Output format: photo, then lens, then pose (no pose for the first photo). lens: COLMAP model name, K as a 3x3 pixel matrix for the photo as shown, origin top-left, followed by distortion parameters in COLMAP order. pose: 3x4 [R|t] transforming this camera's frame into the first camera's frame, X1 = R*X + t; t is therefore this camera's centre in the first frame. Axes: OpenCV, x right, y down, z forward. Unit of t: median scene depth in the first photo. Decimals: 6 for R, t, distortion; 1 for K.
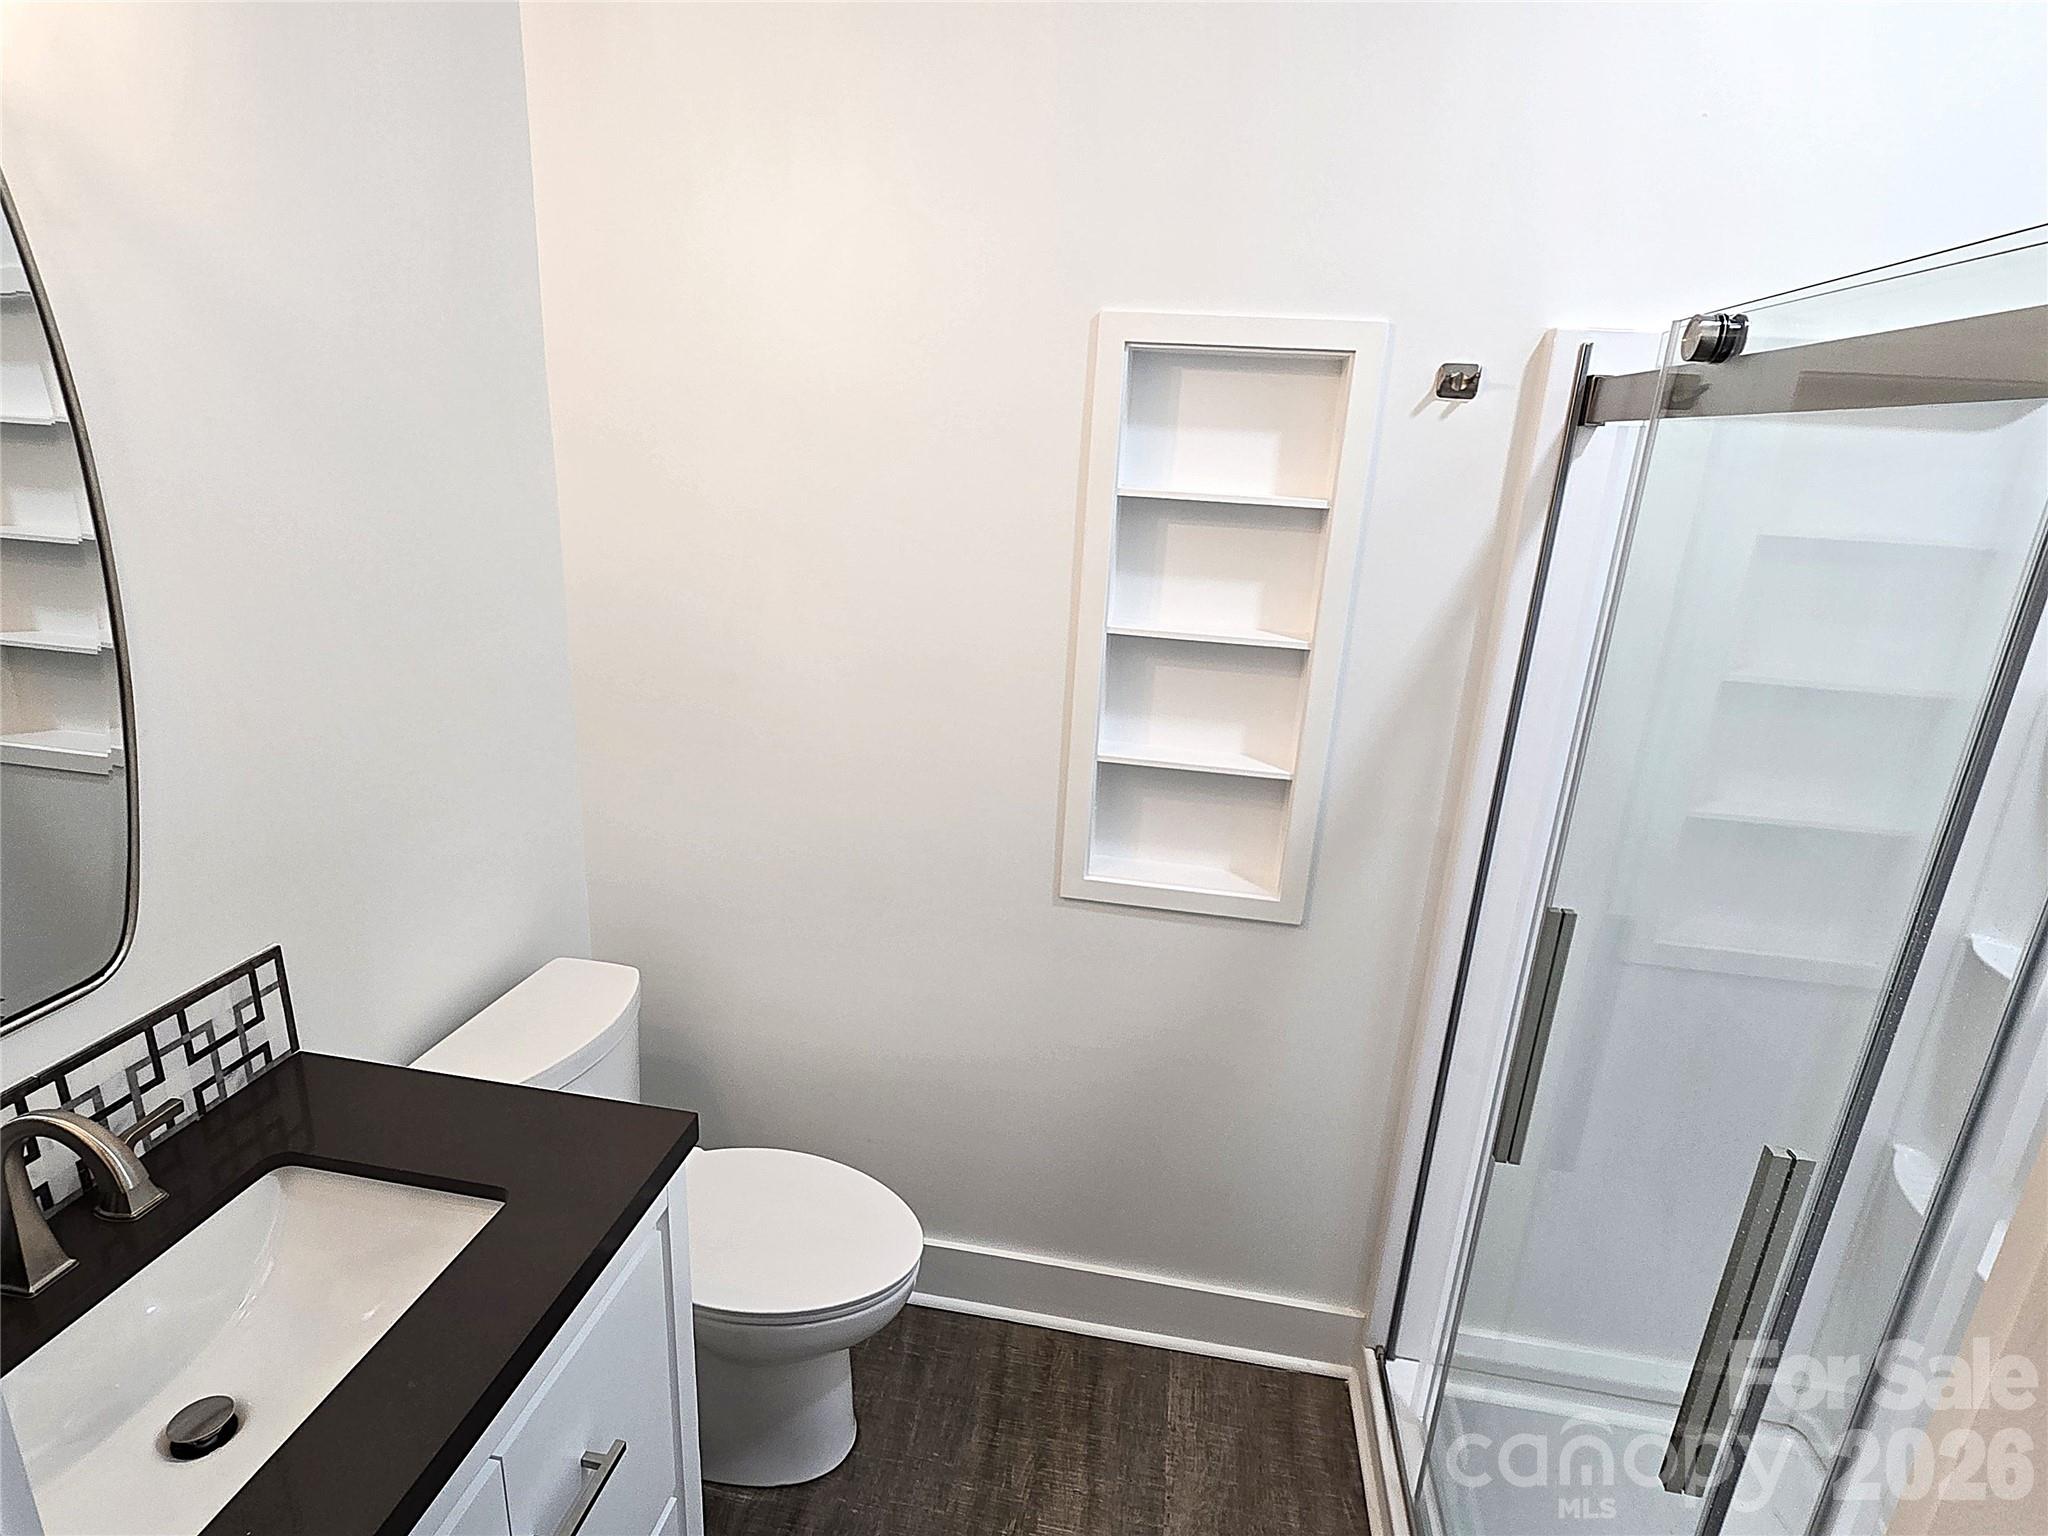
lens RADIAL K [[1076.3, 0, 1016.5], [0, 1076.3, 770.1], [0, 0, 1]] dist [-0.001922, -0.002634]
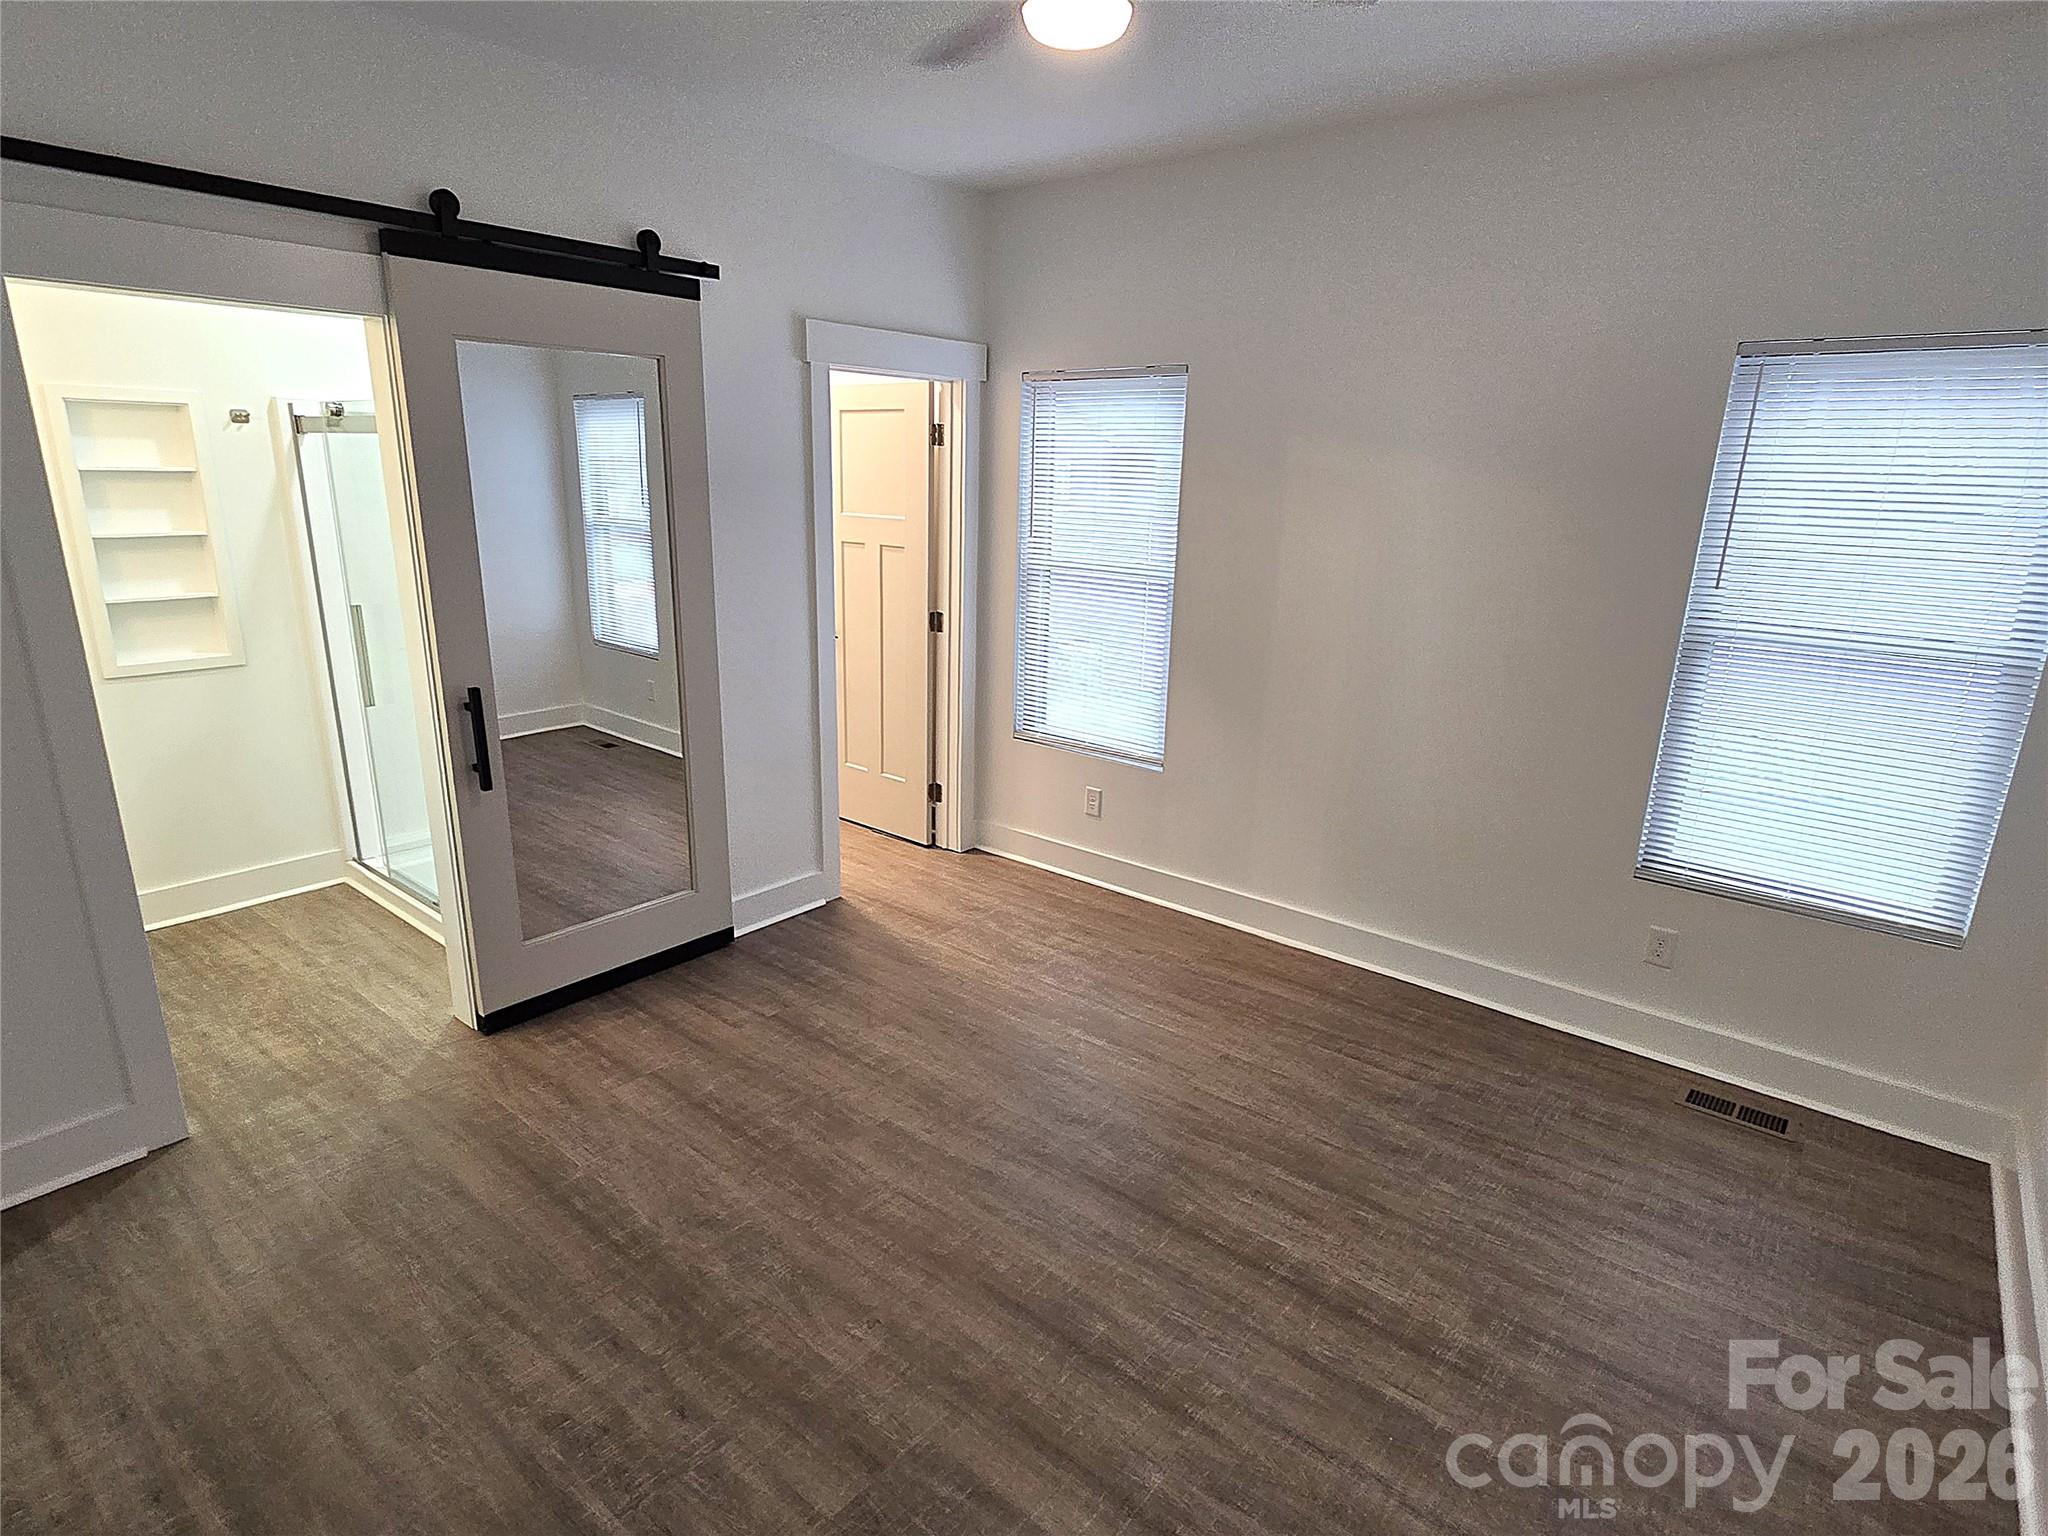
lens RADIAL K [[1076.3, 0, 1016.0], [0, 1076.3, 769.8], [0, 0, 1]] dist [-0.001922, -0.002634]
pose [[0.490573, -0.281231, 0.824771, -0.989035], [0.261531, 0.950373, 0.168500, 0.468489], [-0.831227, 0.133042, 0.539778, -1.728760]]
